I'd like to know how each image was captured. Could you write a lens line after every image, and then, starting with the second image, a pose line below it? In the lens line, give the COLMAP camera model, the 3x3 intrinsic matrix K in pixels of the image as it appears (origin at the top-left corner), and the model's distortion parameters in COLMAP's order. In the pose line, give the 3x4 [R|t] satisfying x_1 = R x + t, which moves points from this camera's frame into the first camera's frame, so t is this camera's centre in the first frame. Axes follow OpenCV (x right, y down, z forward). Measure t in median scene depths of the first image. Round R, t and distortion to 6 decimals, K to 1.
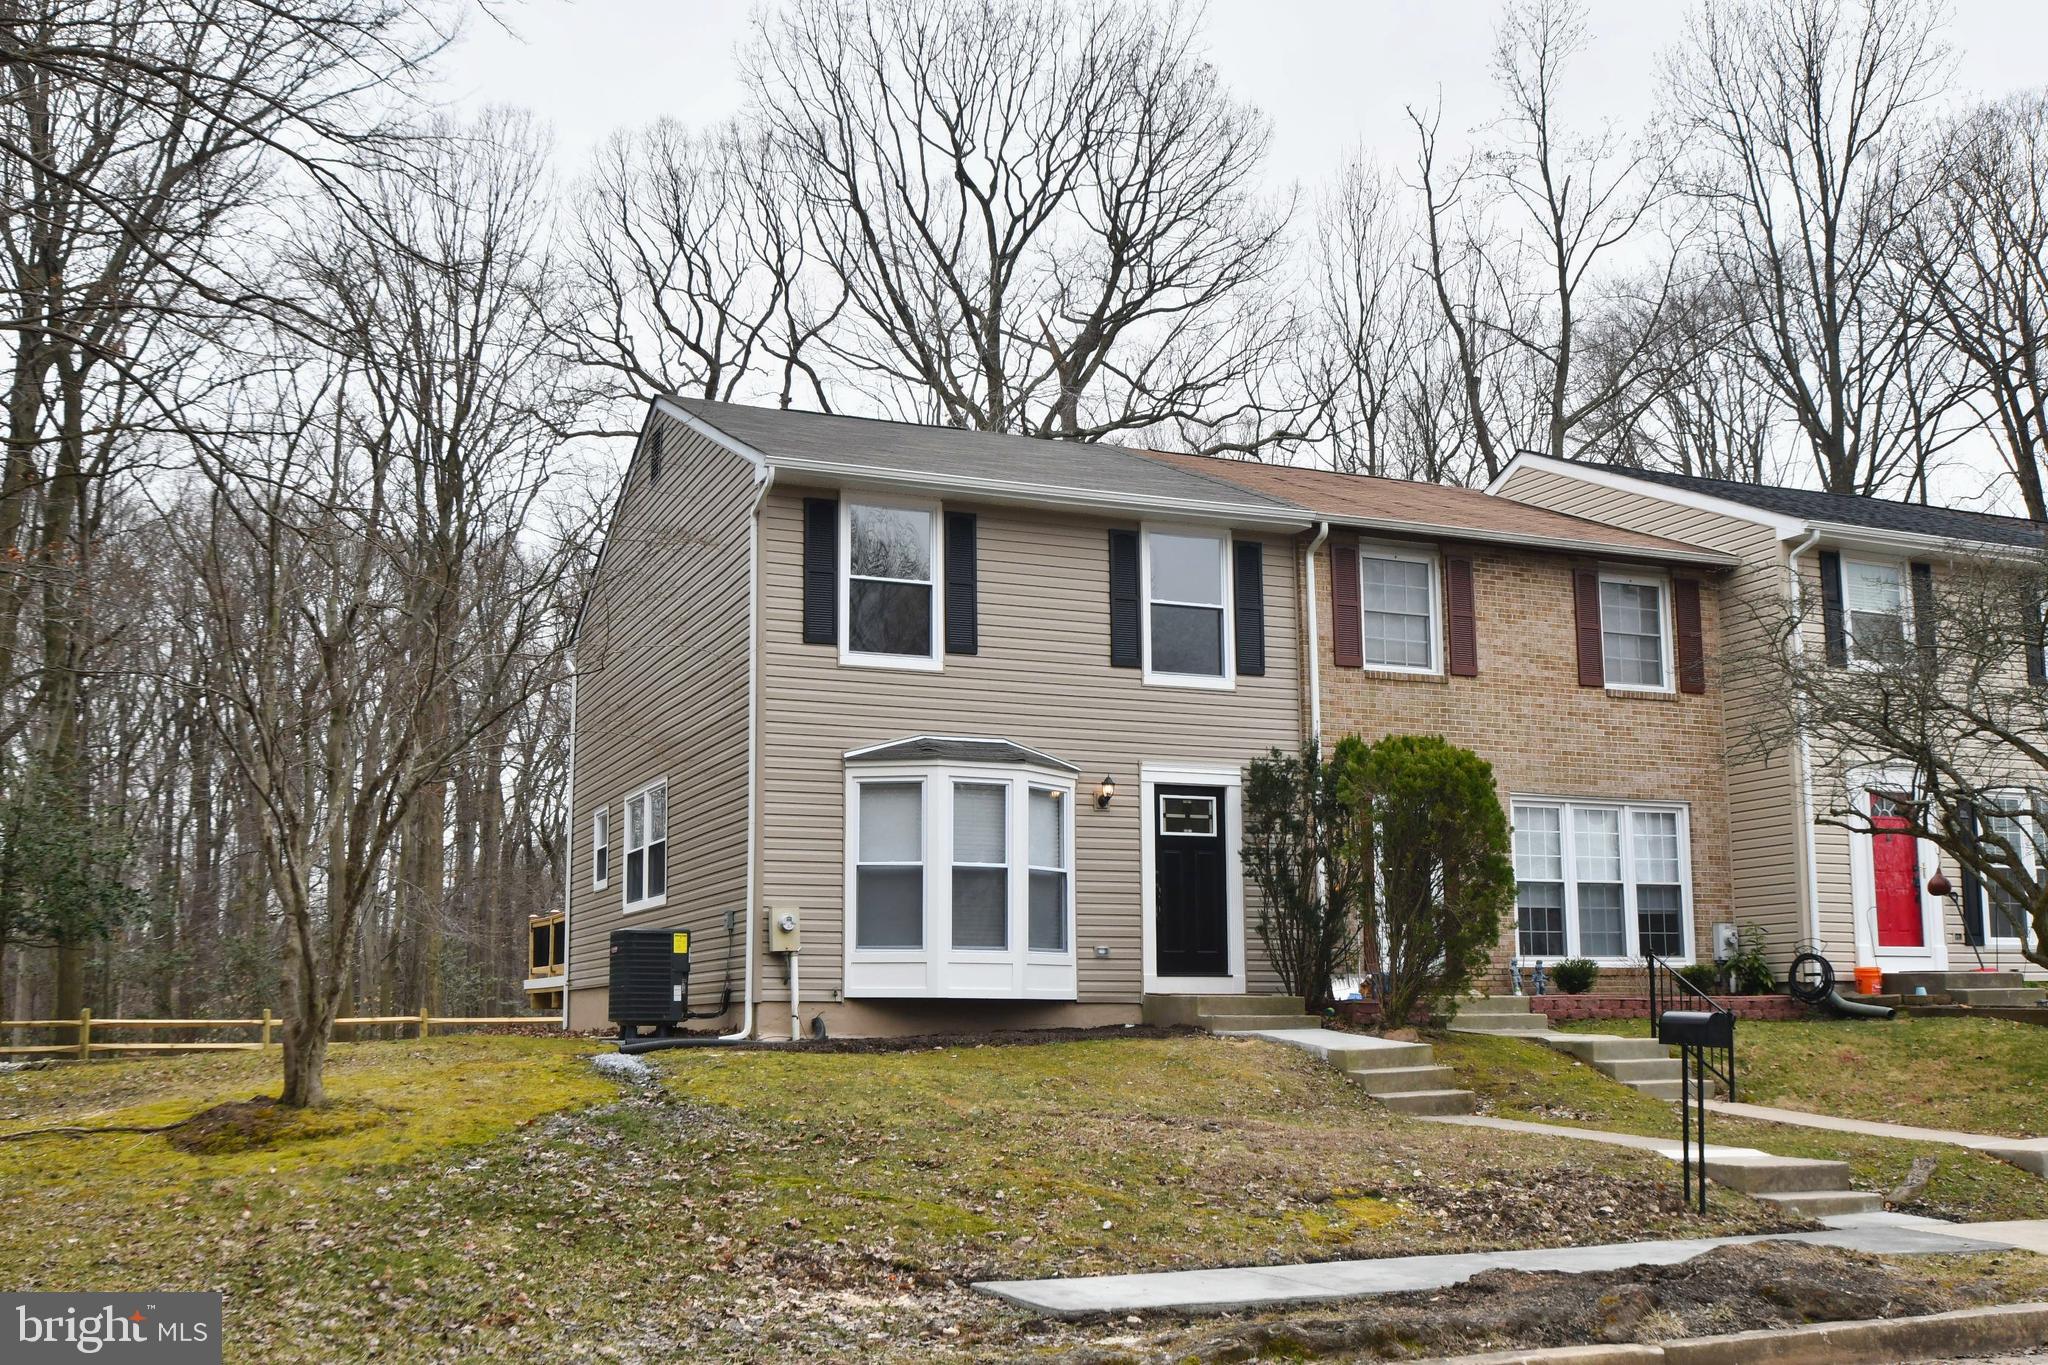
lens RADIAL K [[2058.9, 0, 983.1], [0, 2058.9, 689.0], [0, 0, 1]] dist [-0.010213, -0.211163]
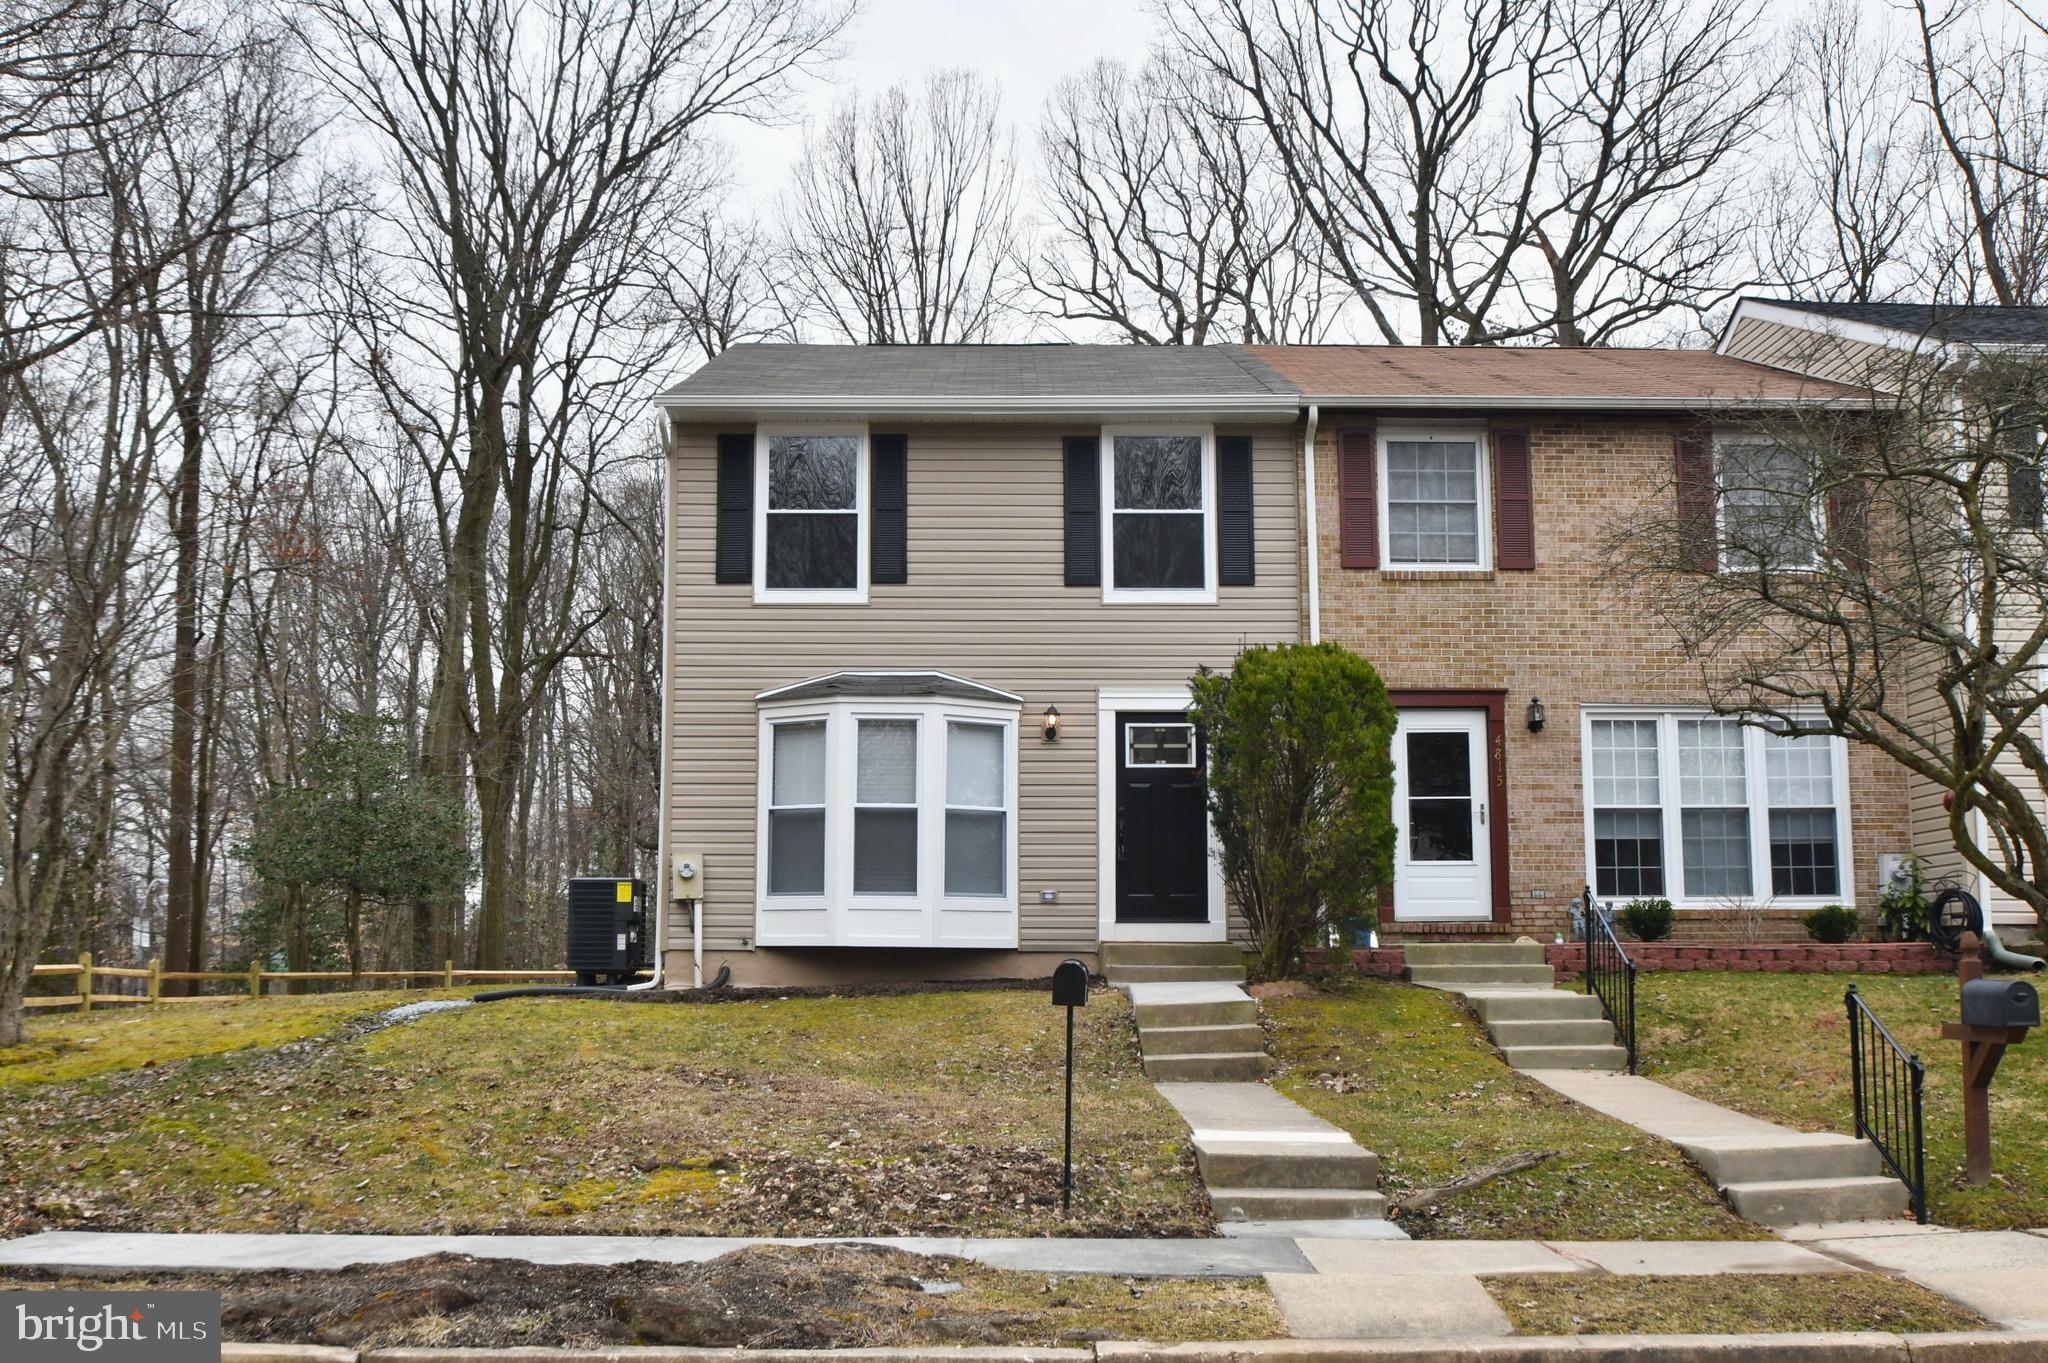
lens RADIAL K [[2058.9, 0, 983.1], [0, 2058.9, 688.0], [0, 0, 1]] dist [-0.010213, -0.211163]
pose [[0.925502, -0.048450, -0.375632, 0.380471], [0.056667, 0.998334, 0.010851, 0.022882], [0.374481, -0.031328, 0.926705, 0.138053]]
